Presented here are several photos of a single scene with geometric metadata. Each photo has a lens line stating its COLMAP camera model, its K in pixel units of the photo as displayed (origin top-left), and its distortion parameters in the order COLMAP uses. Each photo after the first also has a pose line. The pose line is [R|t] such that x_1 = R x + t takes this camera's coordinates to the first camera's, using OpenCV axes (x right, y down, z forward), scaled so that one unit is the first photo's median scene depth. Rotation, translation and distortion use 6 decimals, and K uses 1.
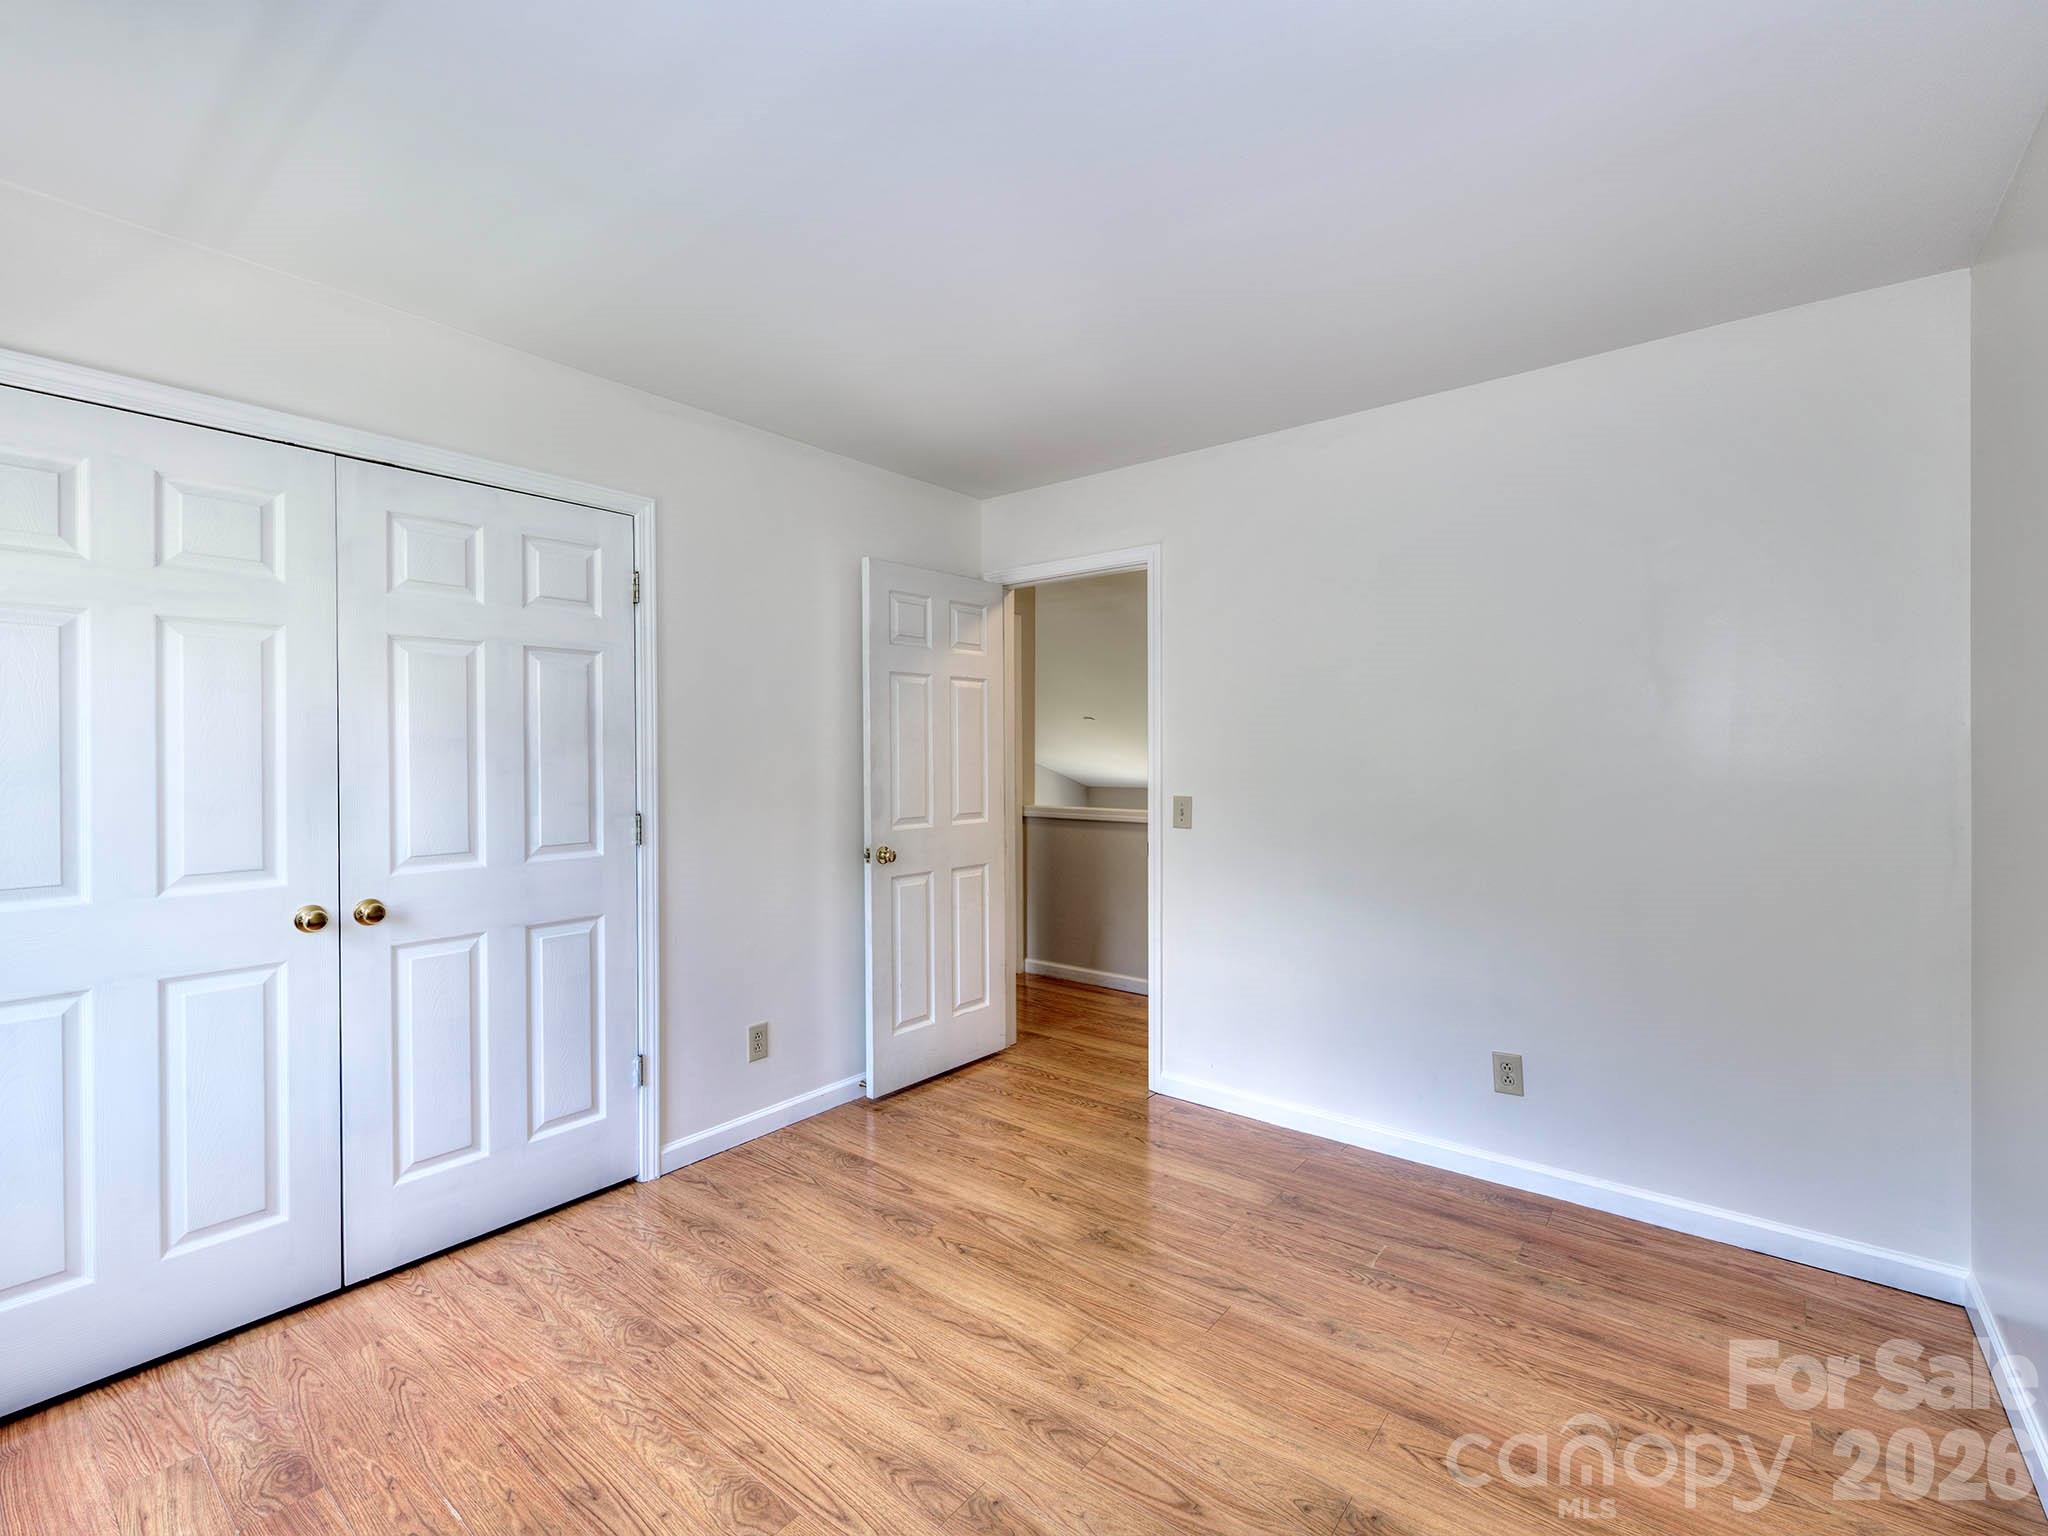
lens RADIAL K [[909.3, 0, 1031.0], [0, 909.3, 760.8], [0, 0, 1]] dist [0.001432, -0.002062]
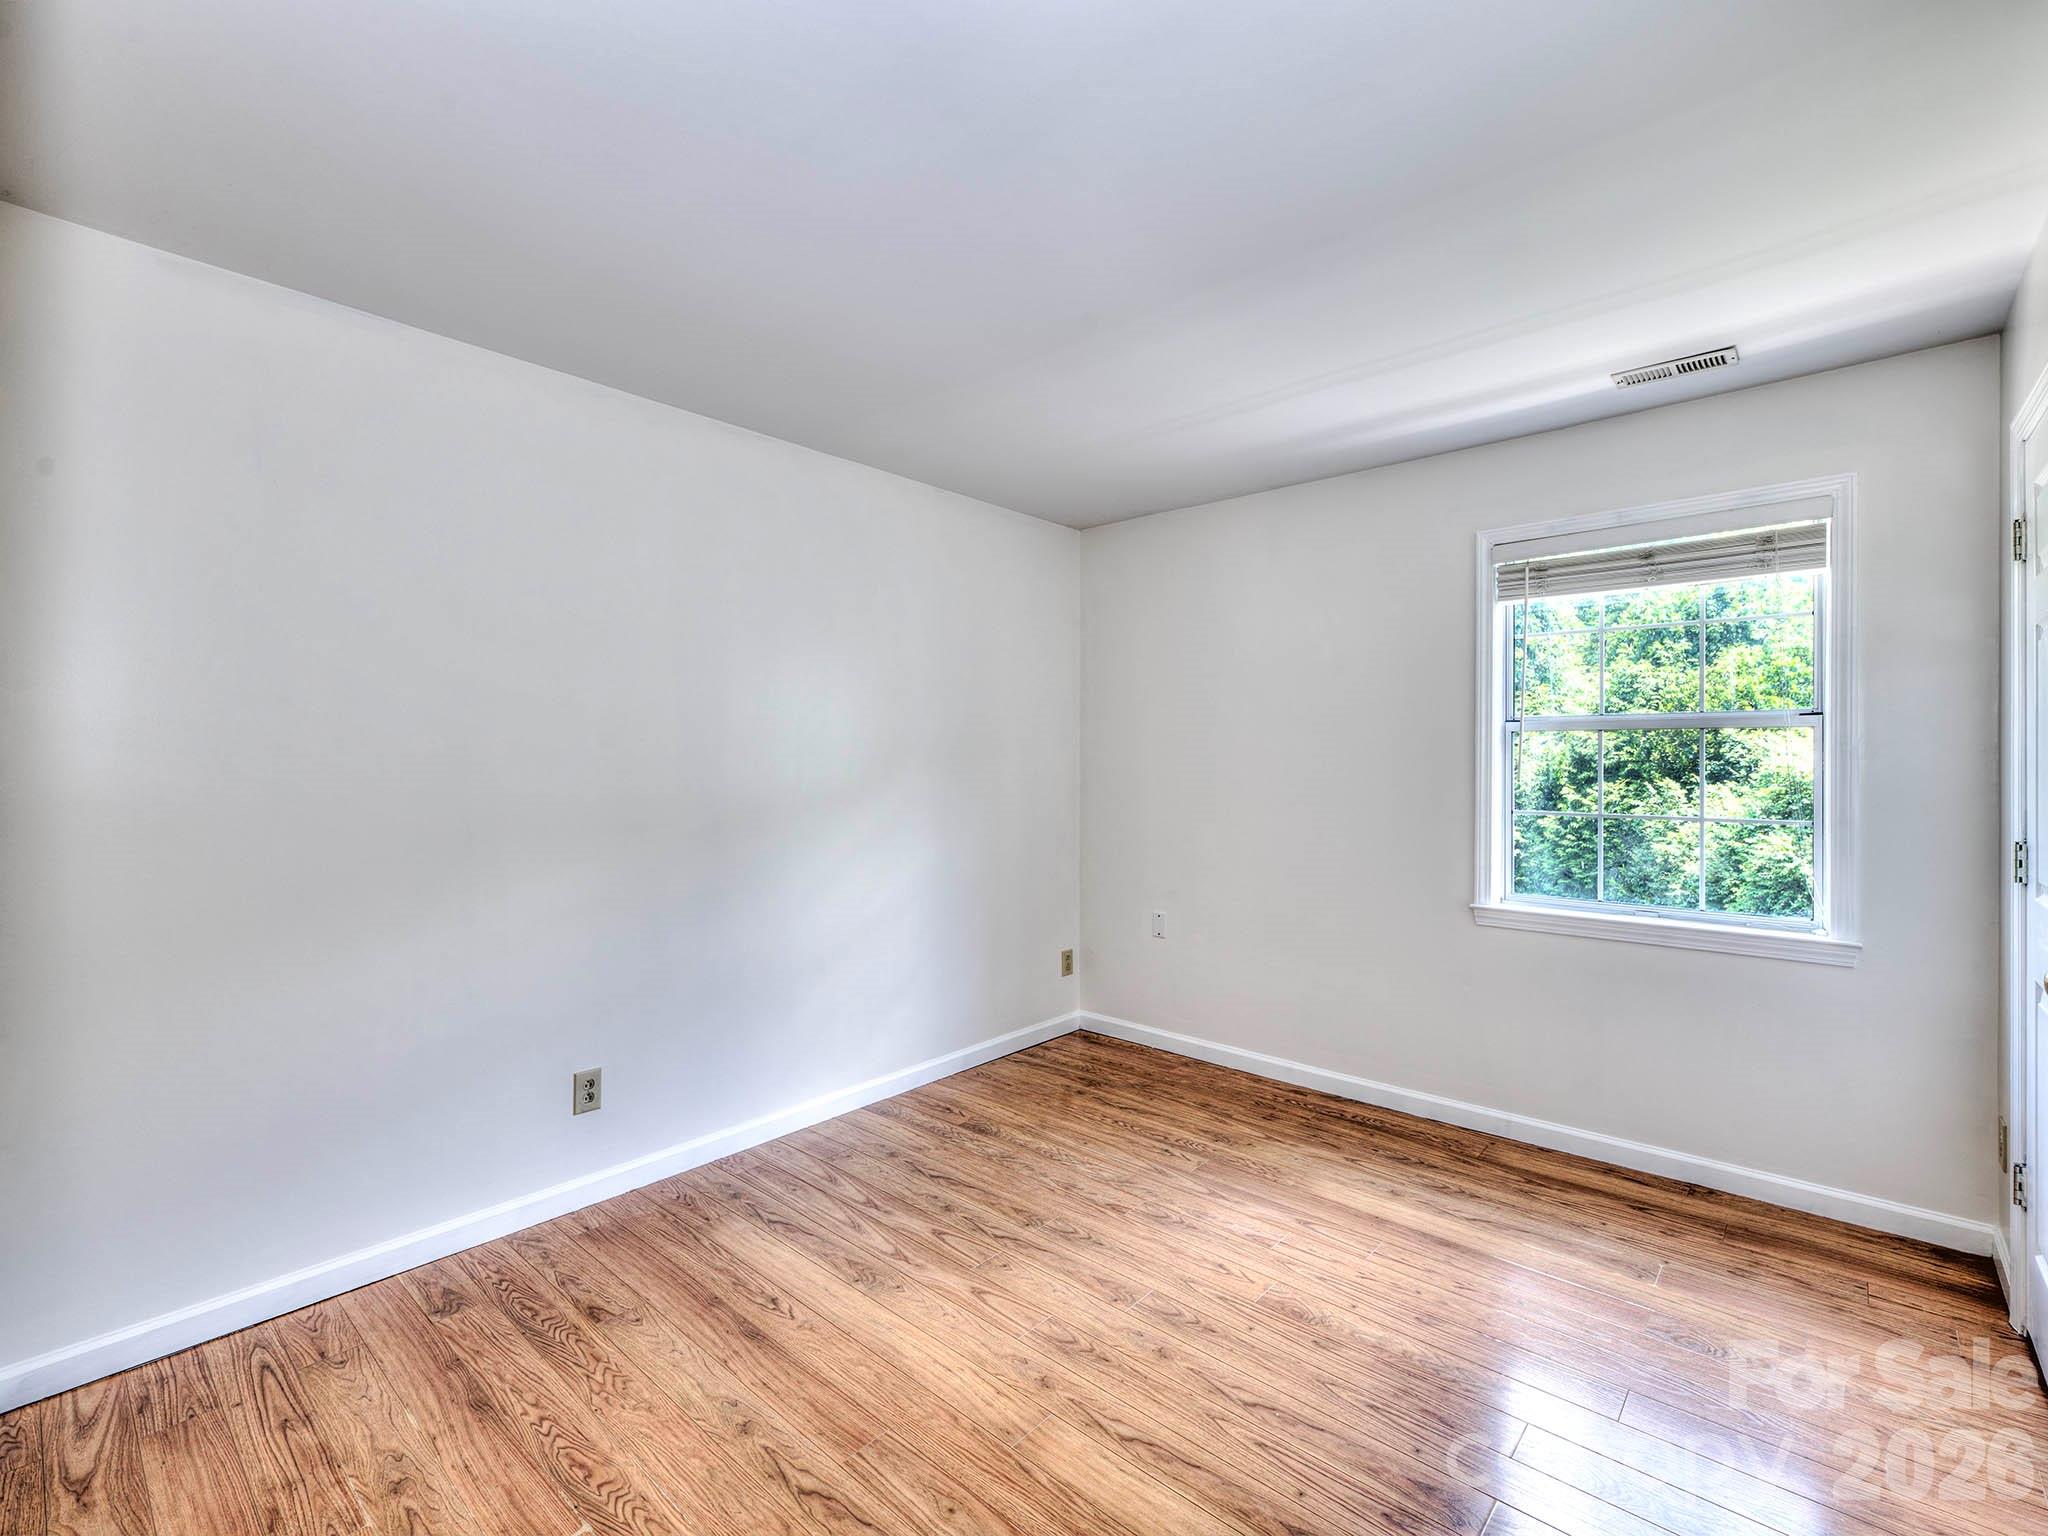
lens RADIAL K [[909.3, 0, 1030.5], [0, 909.3, 761.7], [0, 0, 1]] dist [0.001432, -0.002062]
pose [[-0.998266, 0.002964, 0.058791, 0.005829], [0.003612, 0.999934, 0.010909, -0.019036], [-0.058755, 0.011103, -0.998211, 1.906565]]
